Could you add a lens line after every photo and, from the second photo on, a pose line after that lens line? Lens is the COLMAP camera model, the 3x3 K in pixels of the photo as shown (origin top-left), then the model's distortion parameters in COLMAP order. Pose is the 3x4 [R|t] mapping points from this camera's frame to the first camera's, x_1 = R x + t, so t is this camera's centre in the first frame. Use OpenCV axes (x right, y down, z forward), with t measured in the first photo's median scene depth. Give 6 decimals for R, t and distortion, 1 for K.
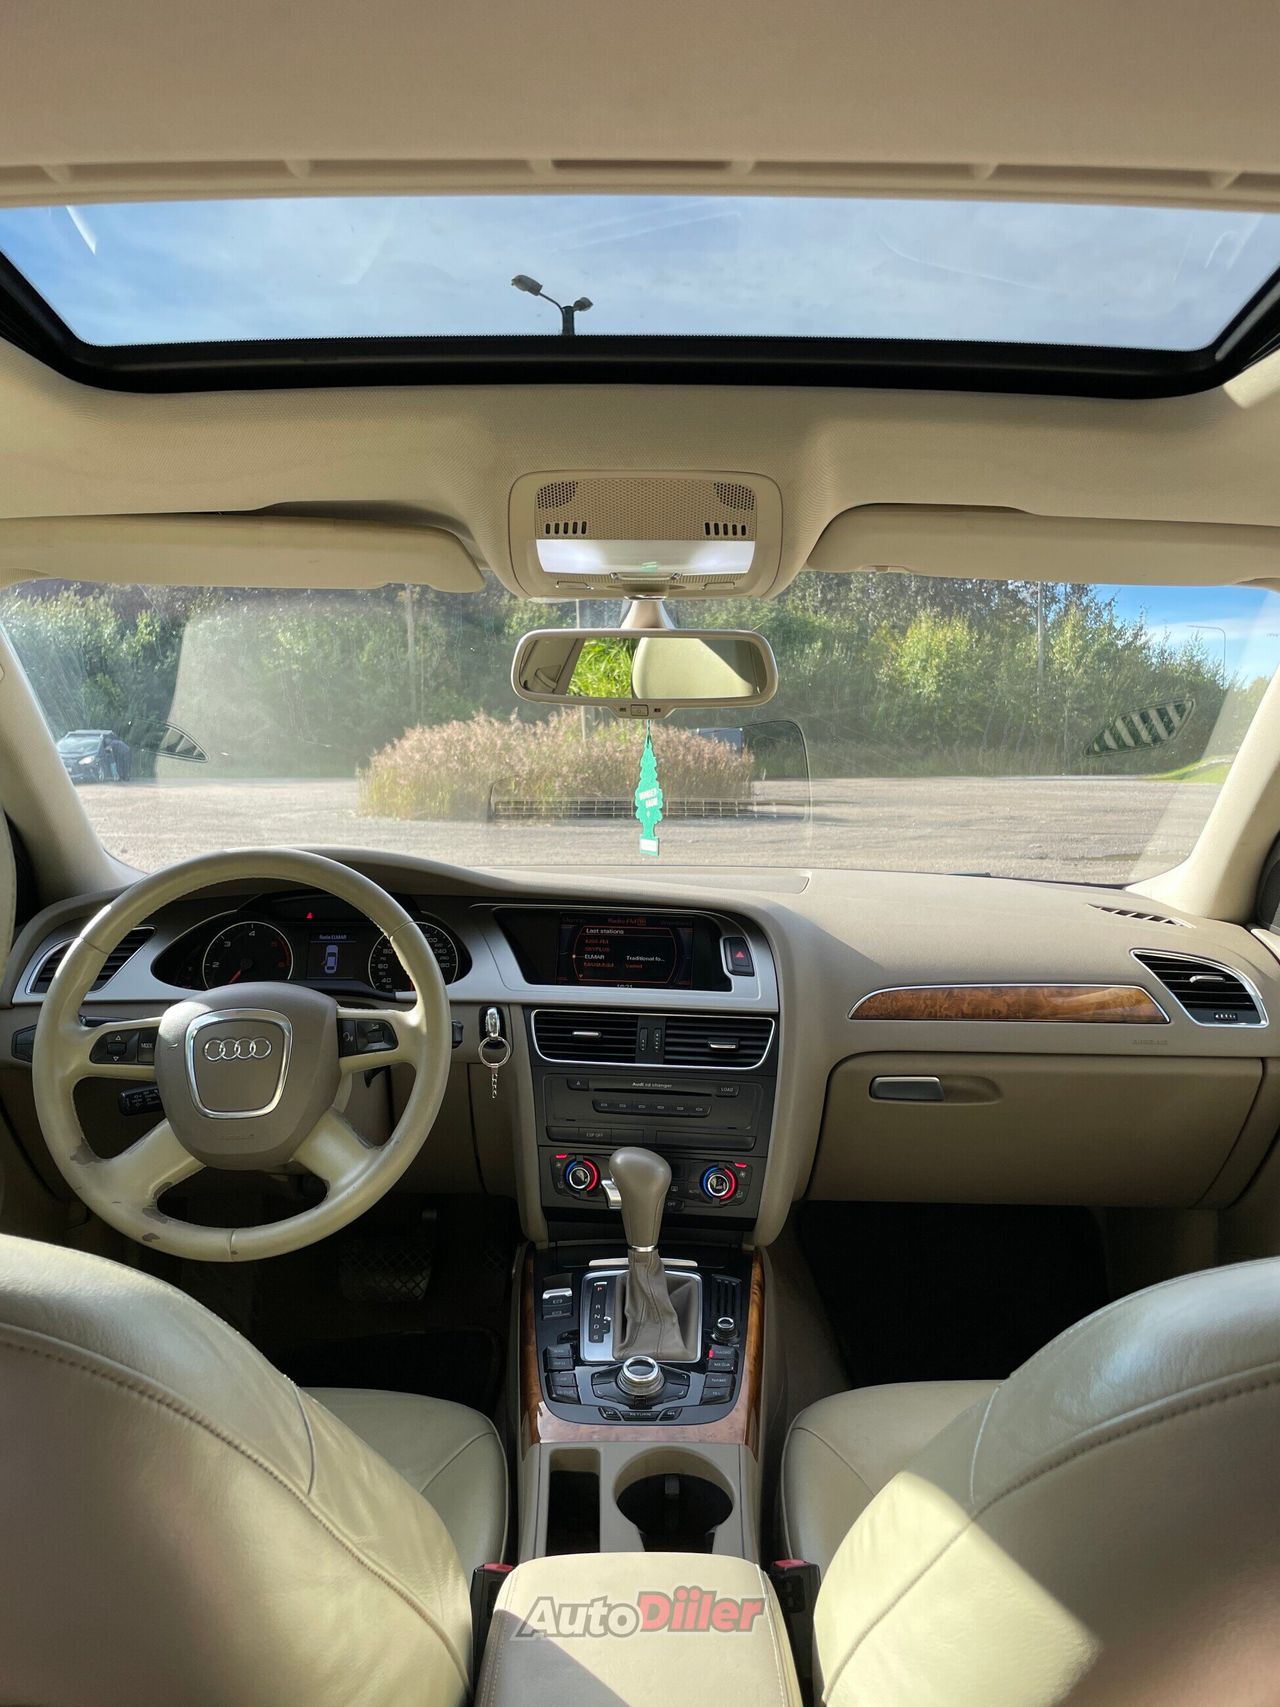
lens RADIAL K [[1281.2, 0, 645.7], [0, 1281.2, 862.1], [0, 0, 1]] dist [0.065974, -0.089996]
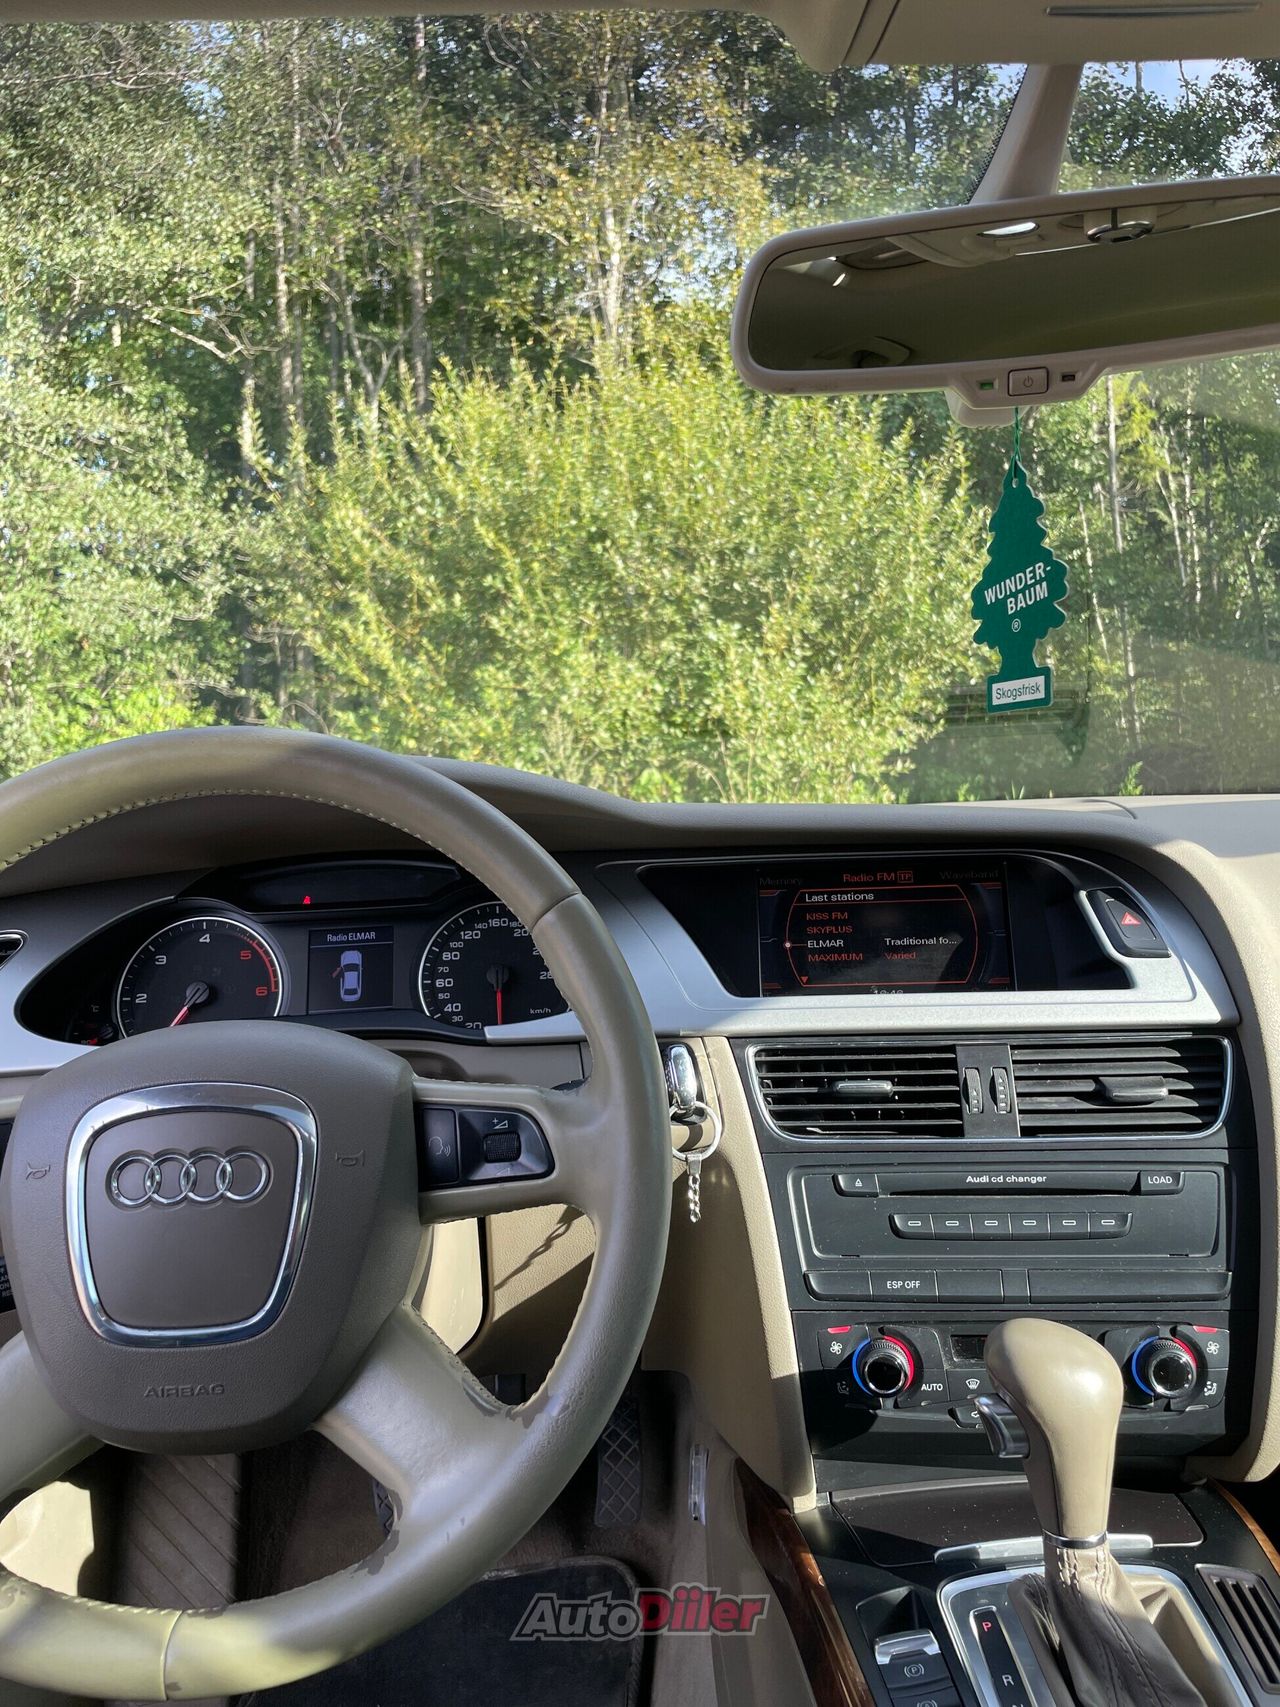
lens RADIAL K [[1281.2, 0, 654.2], [0, 1281.2, 845.8], [0, 0, 1]] dist [0.065974, -0.089996]
pose [[0.997477, -0.053863, 0.046243, -0.038148], [0.055220, 0.998065, -0.028585, 0.011945], [-0.044614, 0.031066, 0.998521, 0.122096]]
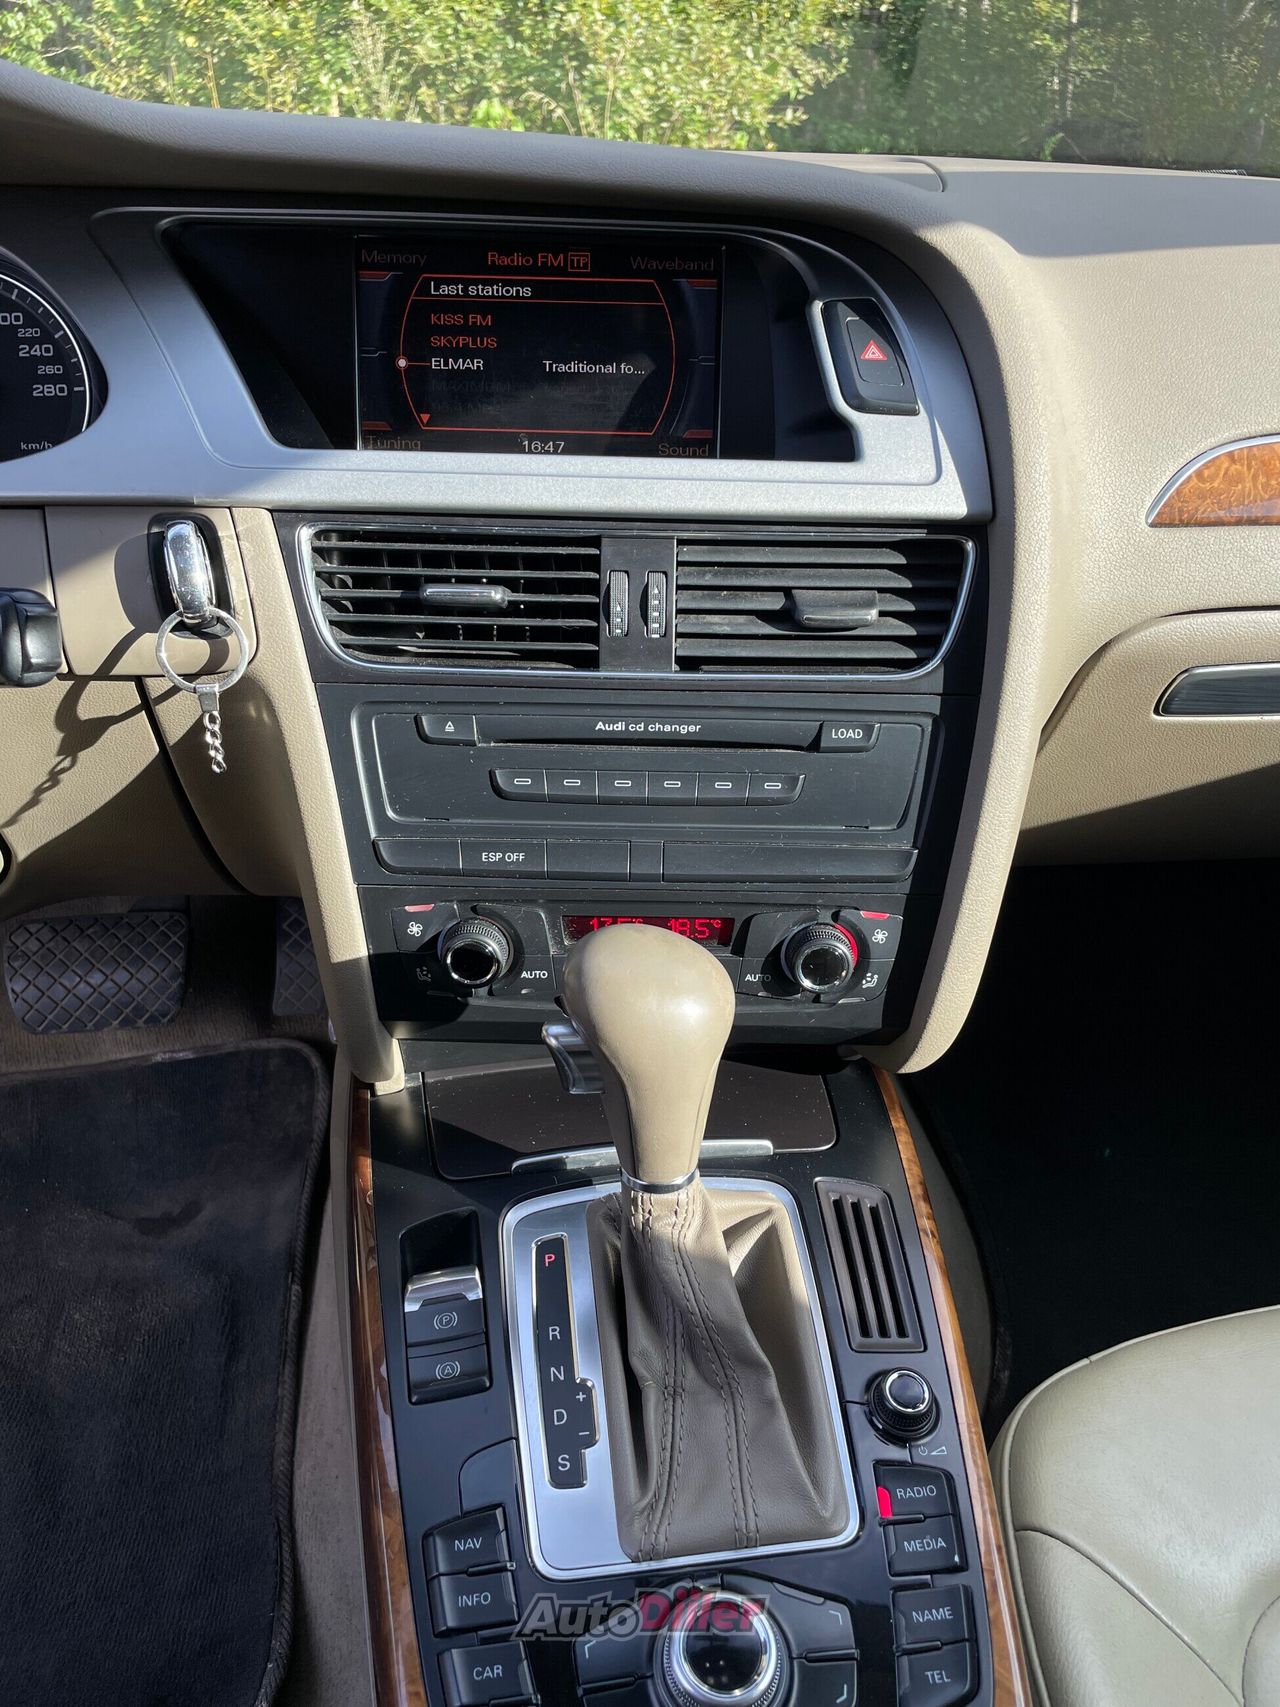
lens RADIAL K [[1281.2, 0, 673.4], [0, 1281.2, 853.7], [0, 0, 1]] dist [0.065974, -0.089996]
pose [[0.988778, -0.063639, 0.135162, -0.010438], [0.000611, 0.906449, 0.422316, 0.012103], [-0.149393, -0.417494, 0.896315, 0.161676]]
